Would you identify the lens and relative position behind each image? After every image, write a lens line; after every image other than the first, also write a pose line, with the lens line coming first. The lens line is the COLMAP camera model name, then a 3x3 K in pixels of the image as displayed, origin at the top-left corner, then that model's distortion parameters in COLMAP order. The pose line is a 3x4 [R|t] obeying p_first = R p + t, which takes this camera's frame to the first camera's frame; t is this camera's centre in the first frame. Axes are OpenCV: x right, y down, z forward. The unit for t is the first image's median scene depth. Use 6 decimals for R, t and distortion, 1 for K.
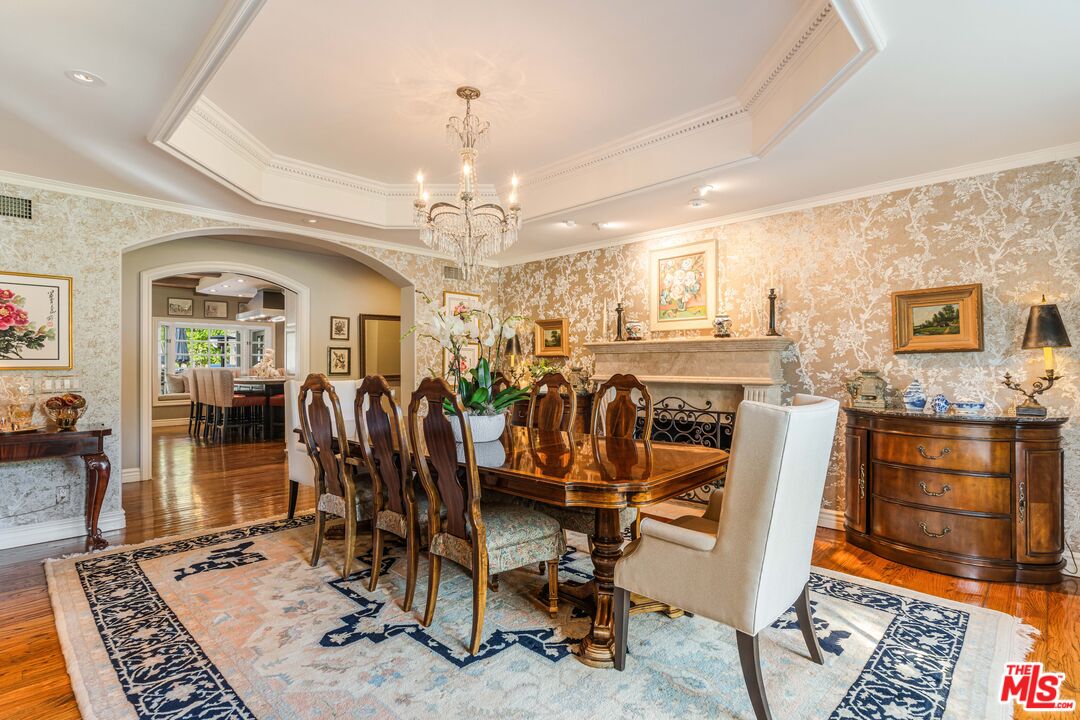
lens RADIAL K [[519.4, 0, 540.0], [0, 519.4, 360.0], [0, 0, 1]] dist [-0.003852, -0.000006]
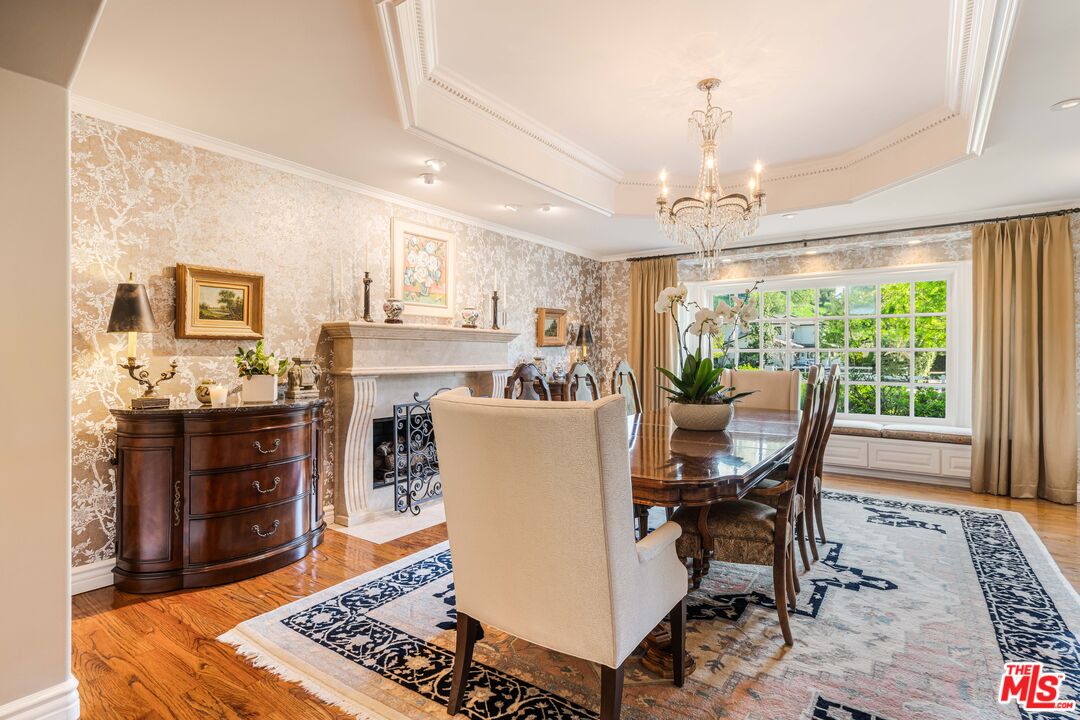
lens RADIAL K [[550.3, 0, 540.0], [0, 550.3, 347.9], [0, 0, 1]] dist [-0.003511, -0.001631]
pose [[-0.155174, 0.013195, 0.987799, -1.349696], [-0.008567, 0.999855, -0.014701, 0.021094], [-0.987850, -0.010743, -0.155038, 1.756014]]
